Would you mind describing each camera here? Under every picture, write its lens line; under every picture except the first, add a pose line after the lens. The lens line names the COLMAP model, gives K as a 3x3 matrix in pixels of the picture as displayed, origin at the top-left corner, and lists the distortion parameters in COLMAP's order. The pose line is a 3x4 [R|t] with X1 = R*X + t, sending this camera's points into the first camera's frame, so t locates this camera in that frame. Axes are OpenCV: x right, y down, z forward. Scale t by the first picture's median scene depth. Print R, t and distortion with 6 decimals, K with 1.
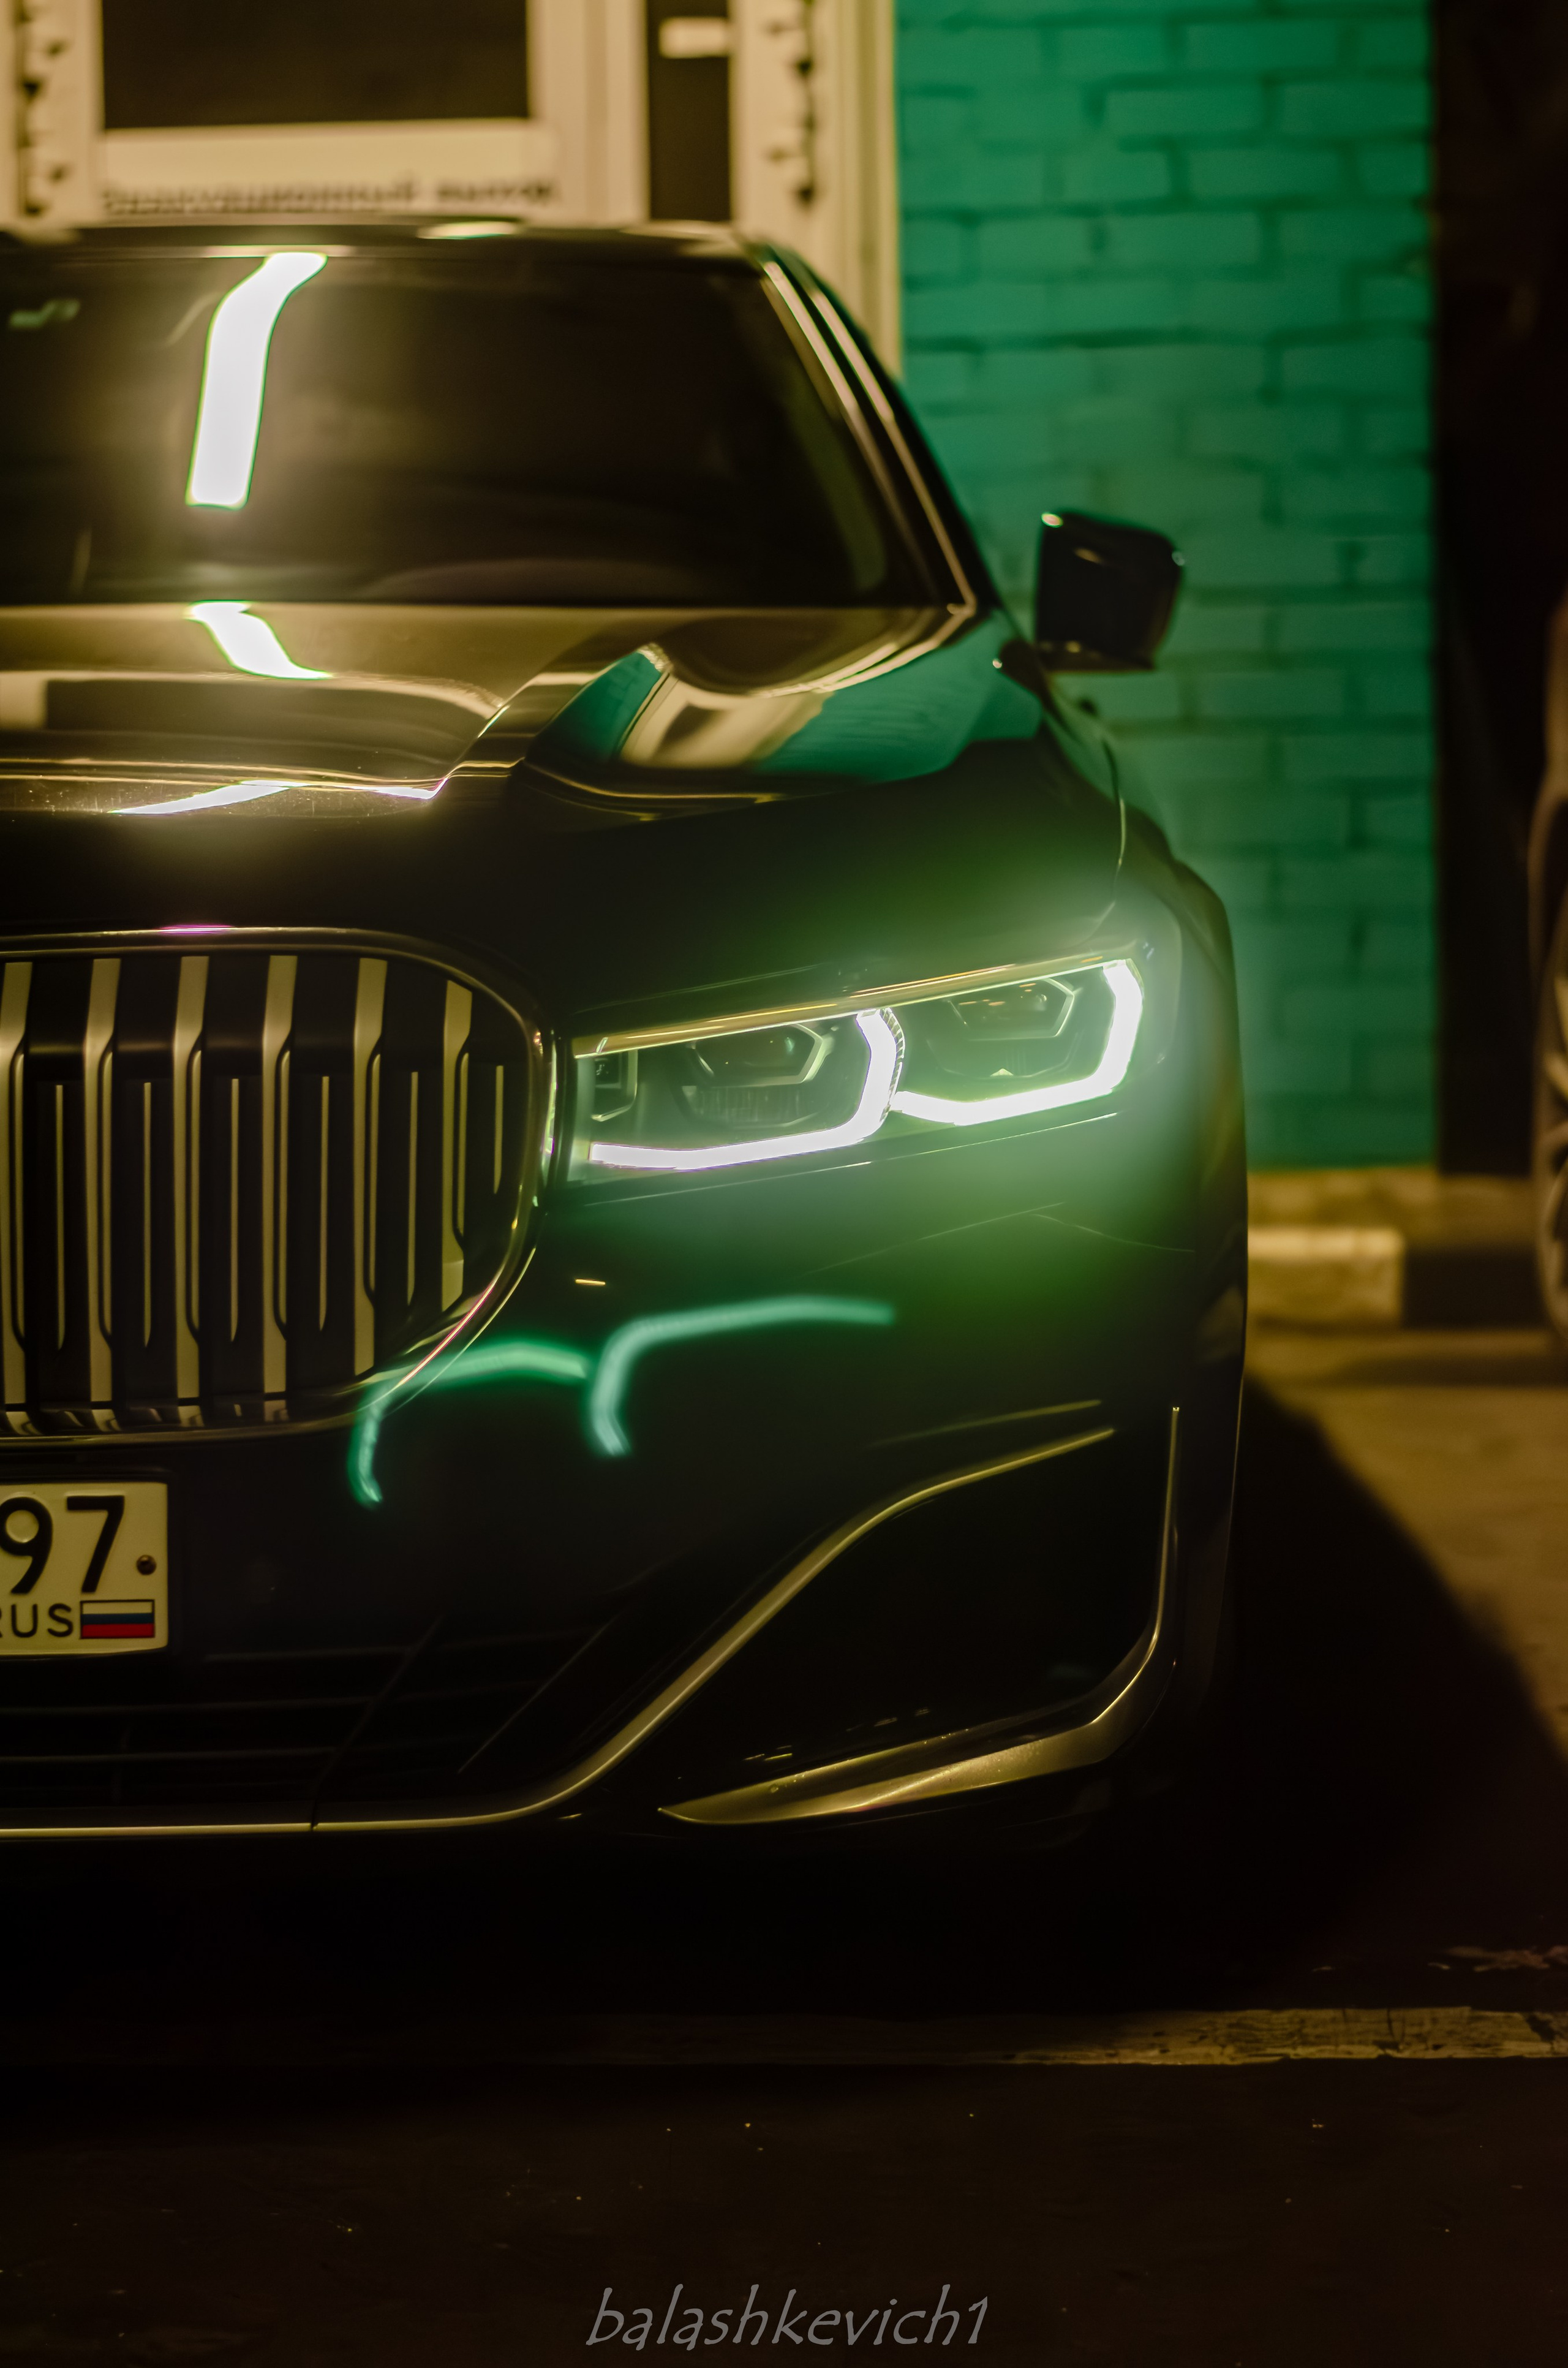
lens RADIAL K [[5164.0, 0, 784.0], [0, 5164.0, 1184.0], [0, 0, 1]] dist [-0.105802, 0.076791]
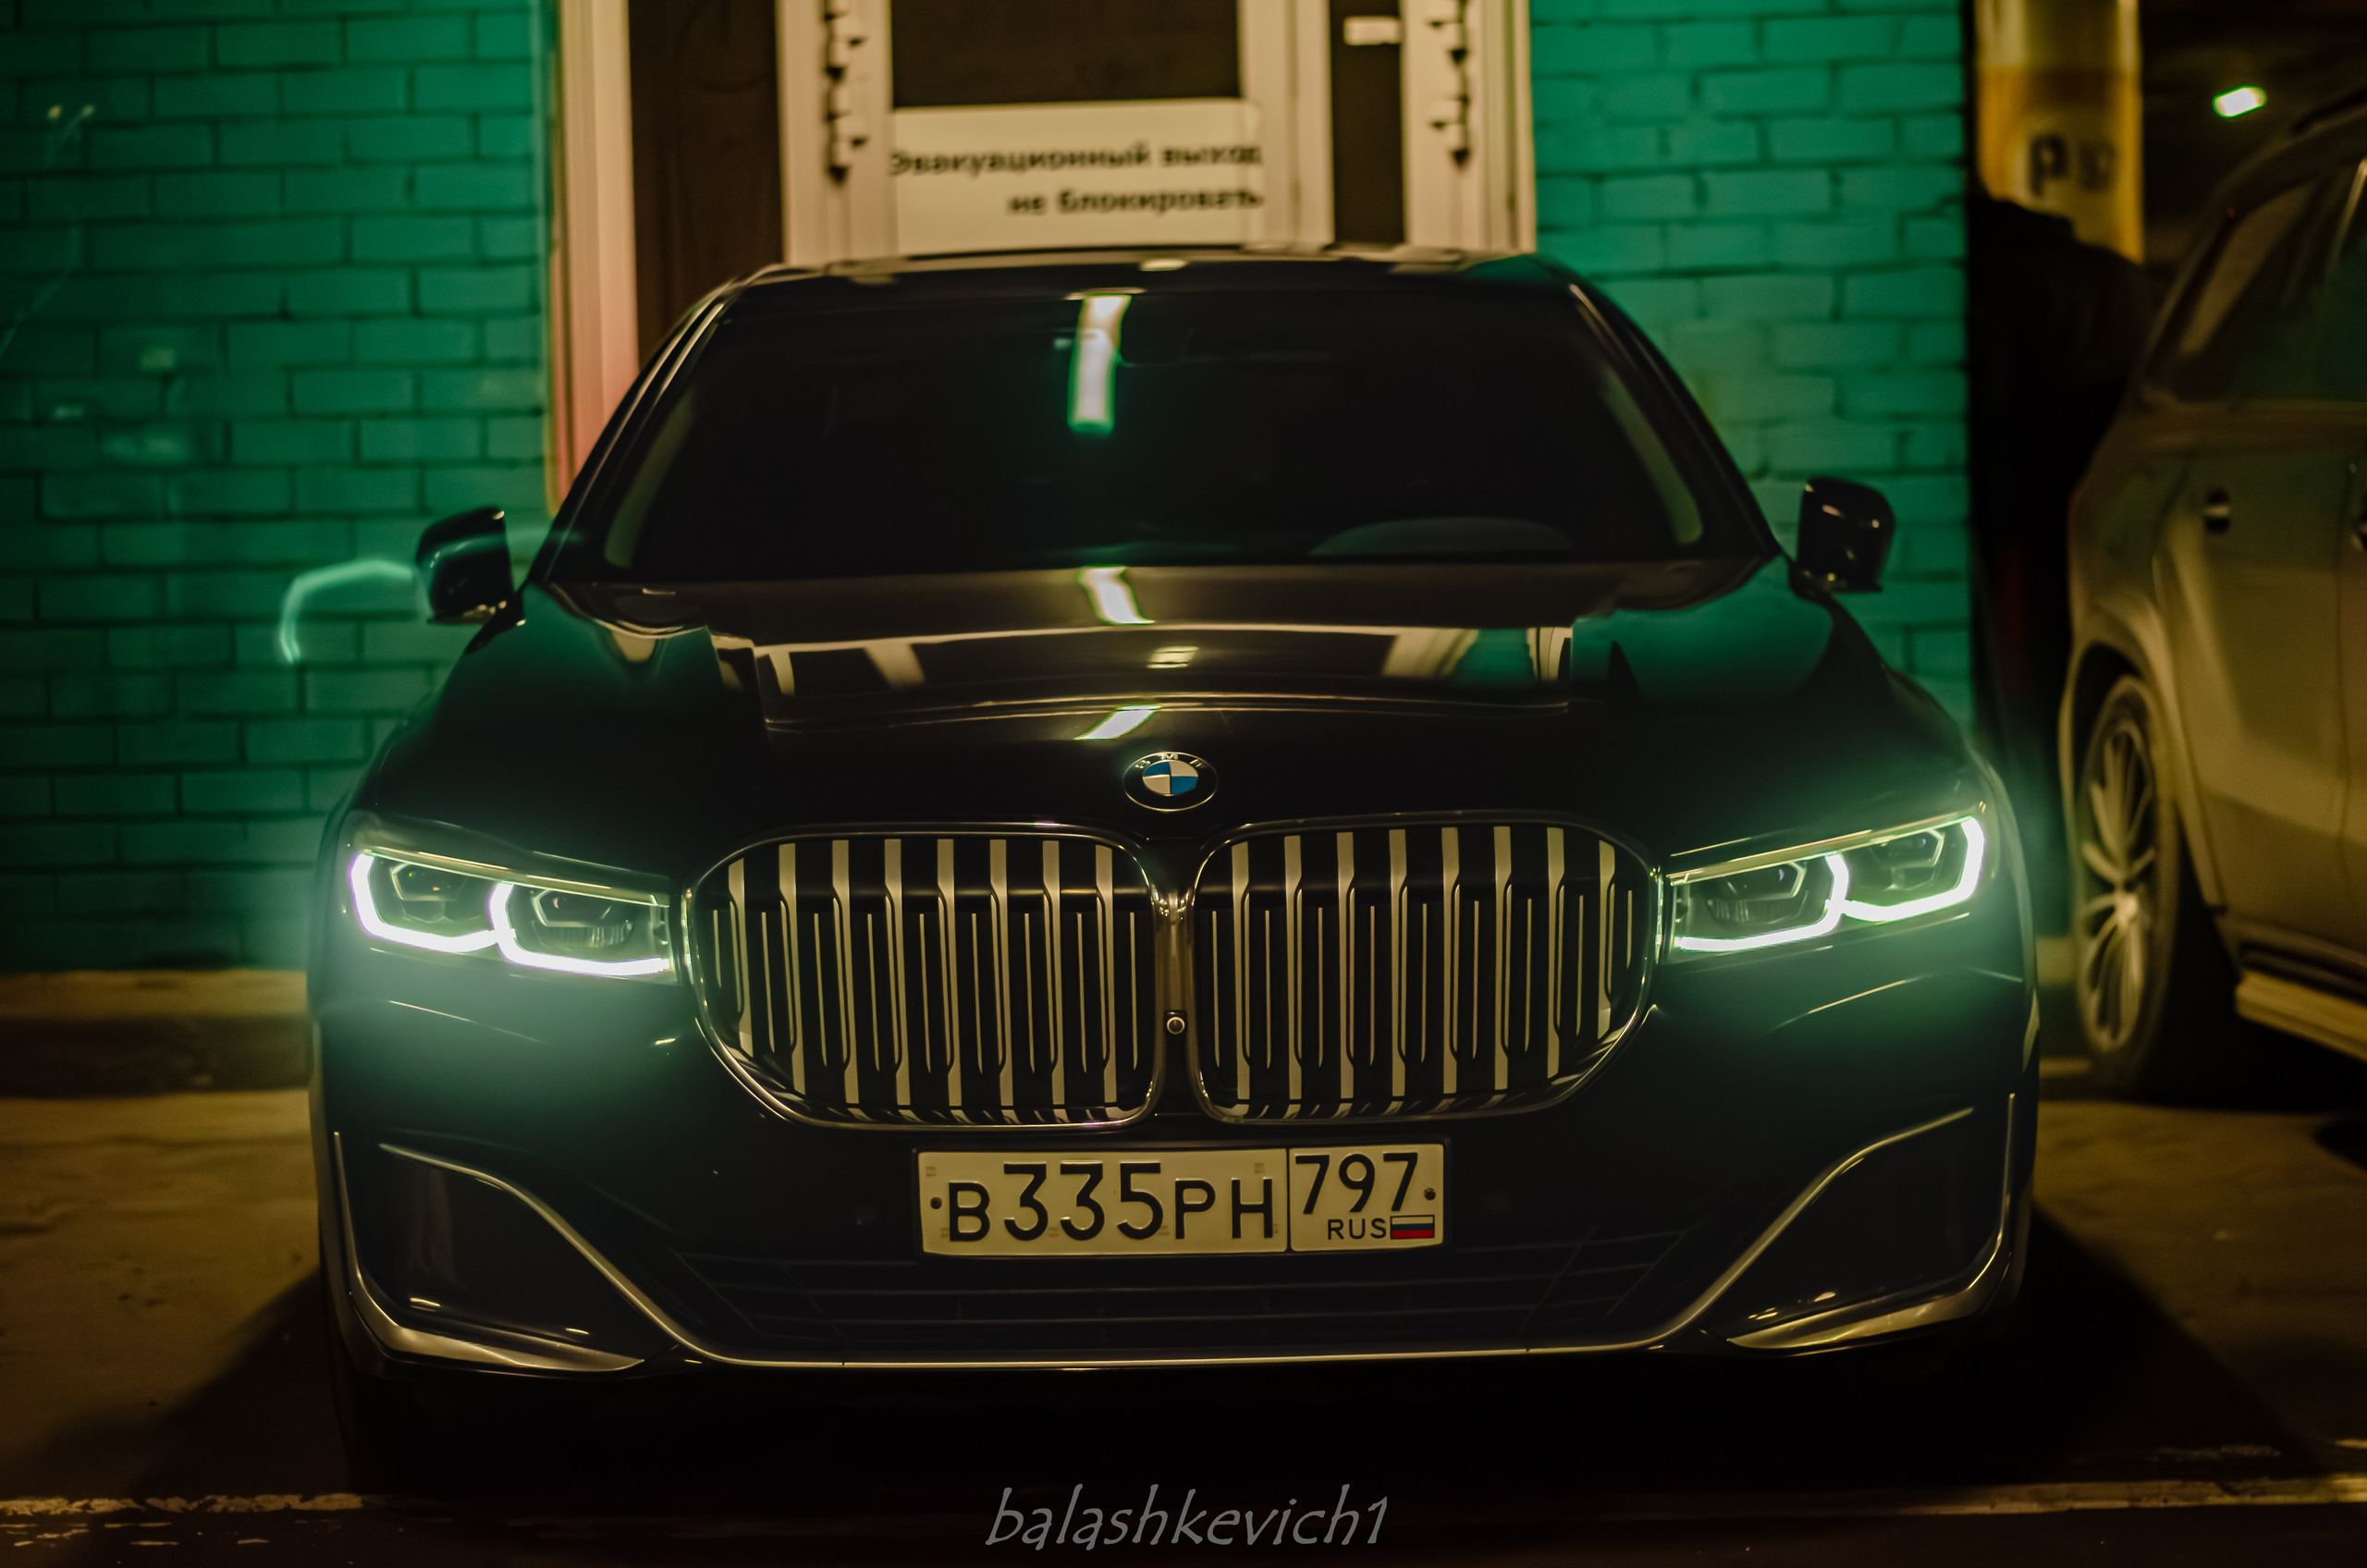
lens RADIAL K [[5162.3, 0, 1183.5], [0, 5162.3, 784.0], [0, 0, 1]] dist [-0.105802, 0.076791]
pose [[0.999834, -0.010807, 0.014679, -0.203608], [0.011233, 0.999509, -0.029250, -0.009581], [-0.014355, 0.029410, 0.999464, -0.601514]]
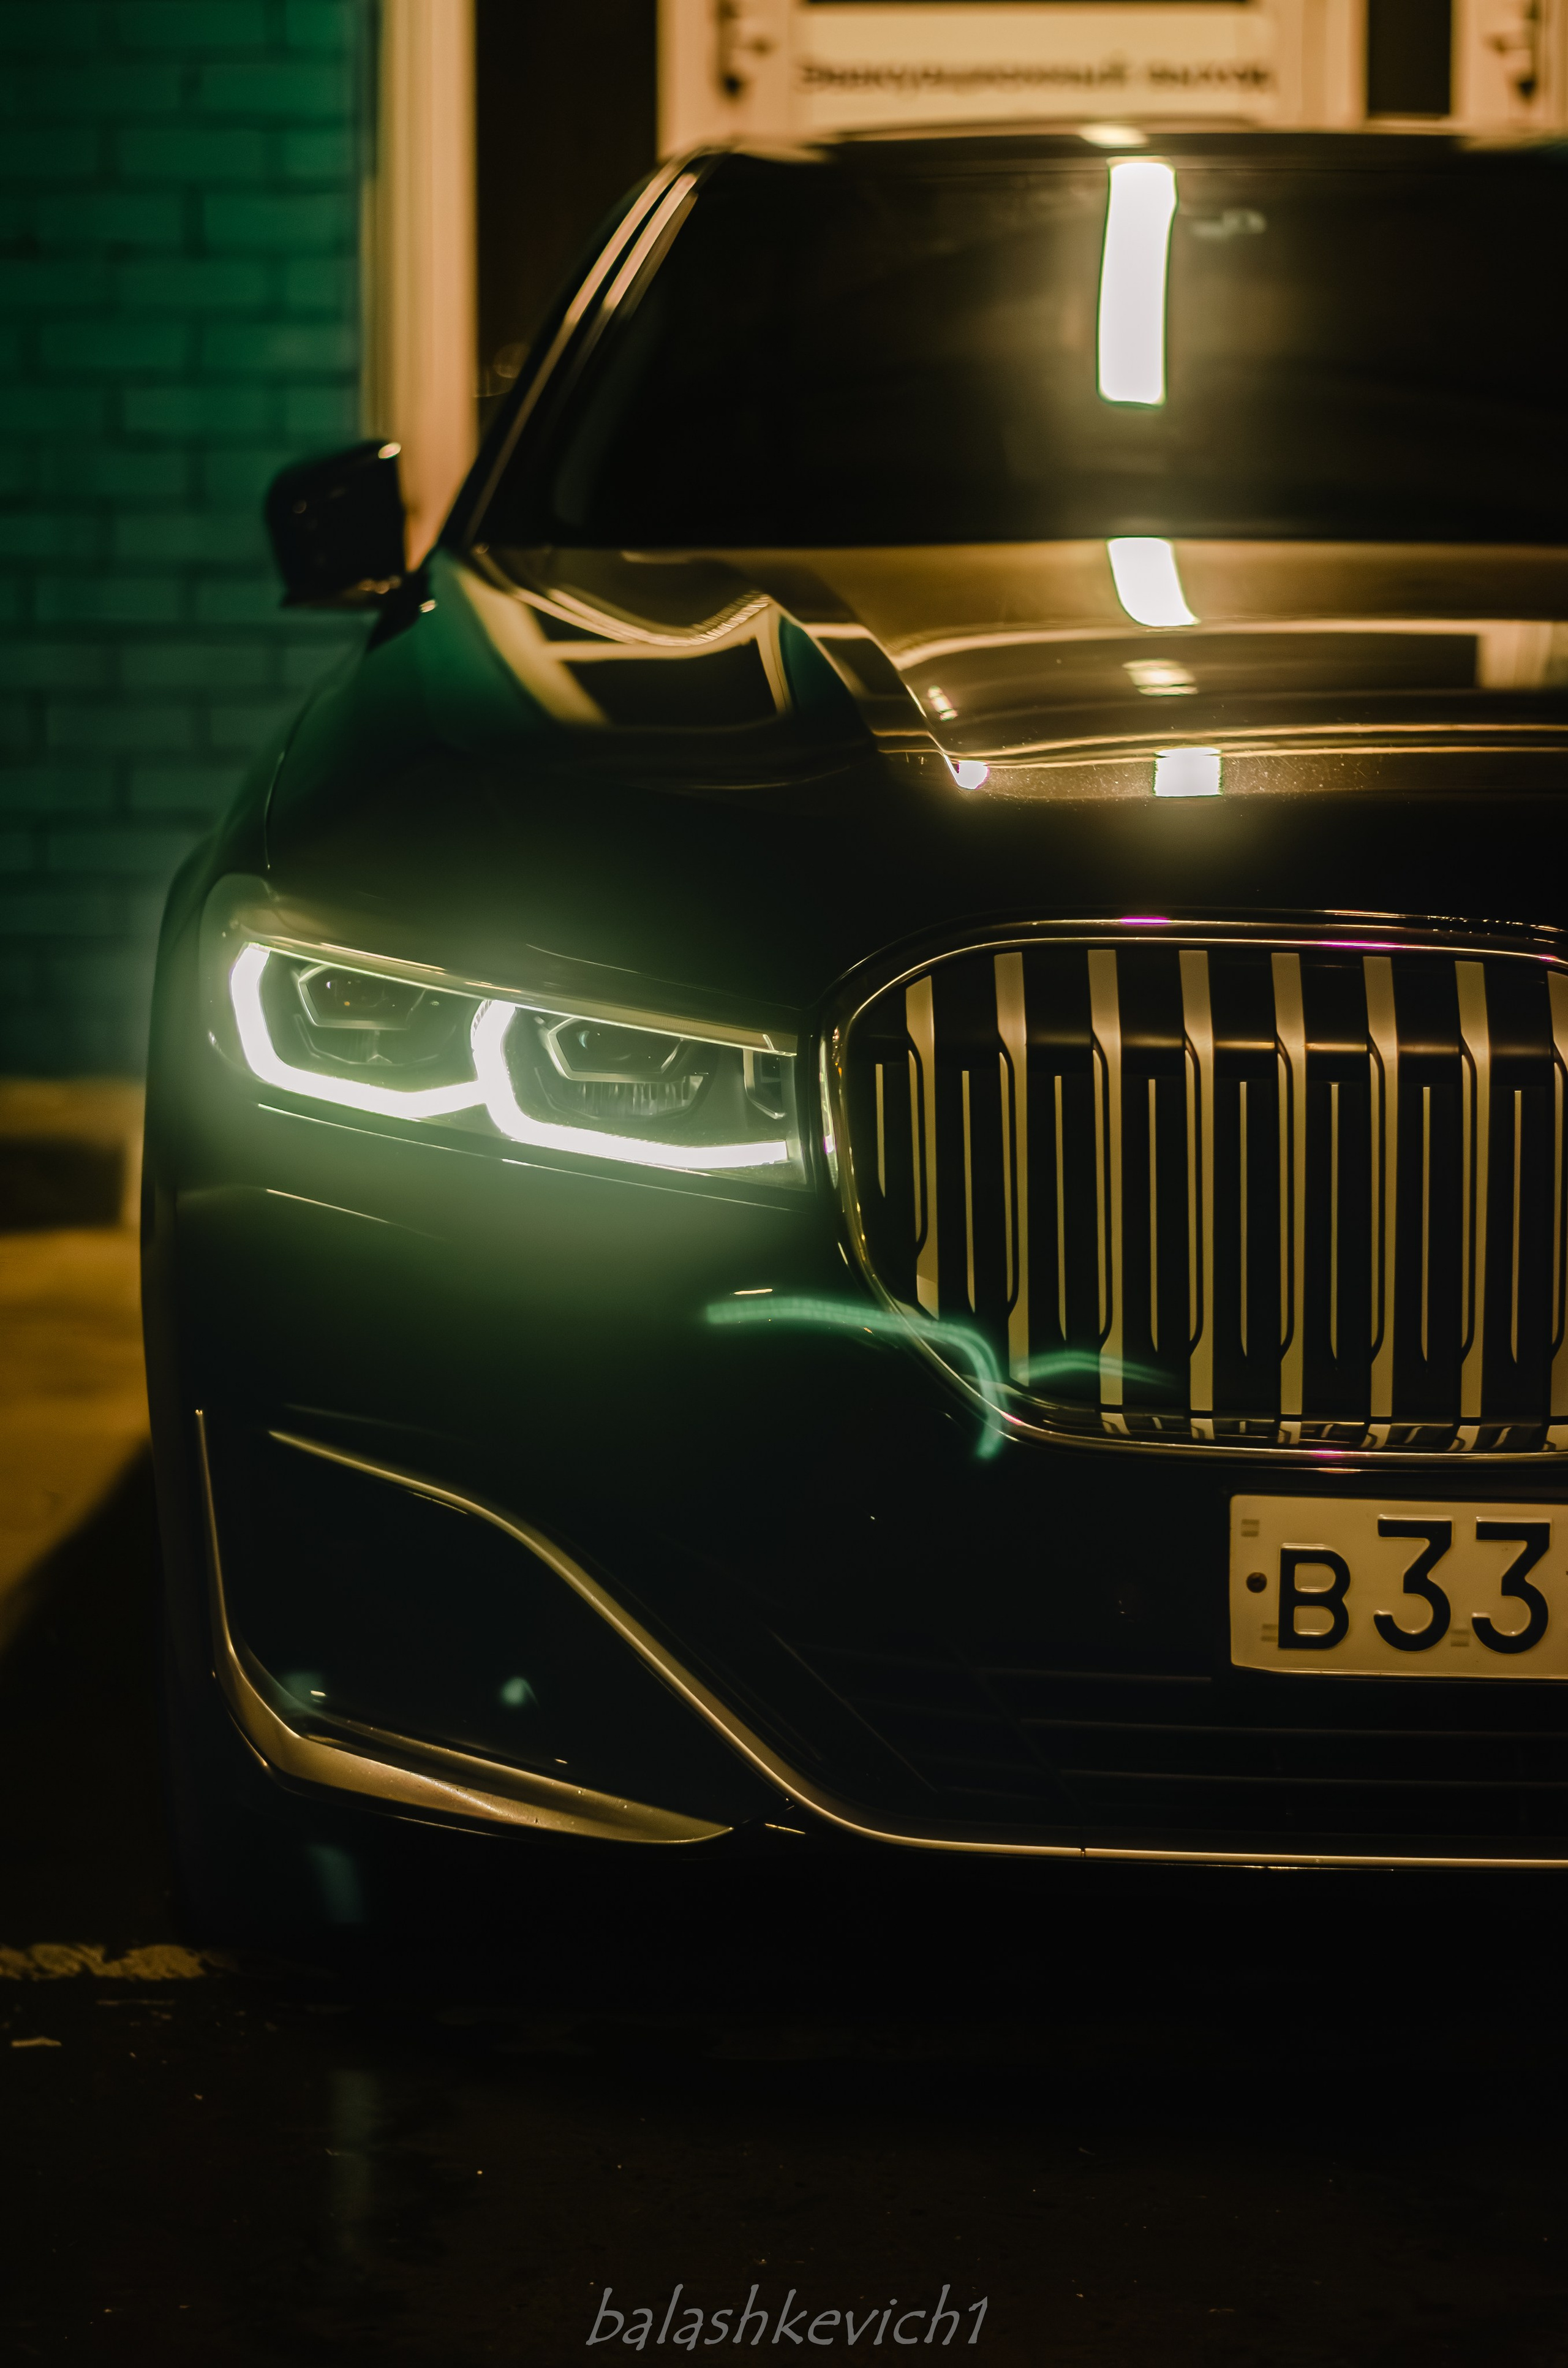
lens RADIAL K [[5164.0, 0, 784.0], [0, 5164.0, 1184.0], [0, 0, 1]] dist [-0.105802, 0.076791]
pose [[0.999840, 0.017228, 0.004720, -0.339517], [-0.017363, 0.999395, 0.030146, -0.024185], [-0.004197, -0.030223, 0.999534, 0.036461]]
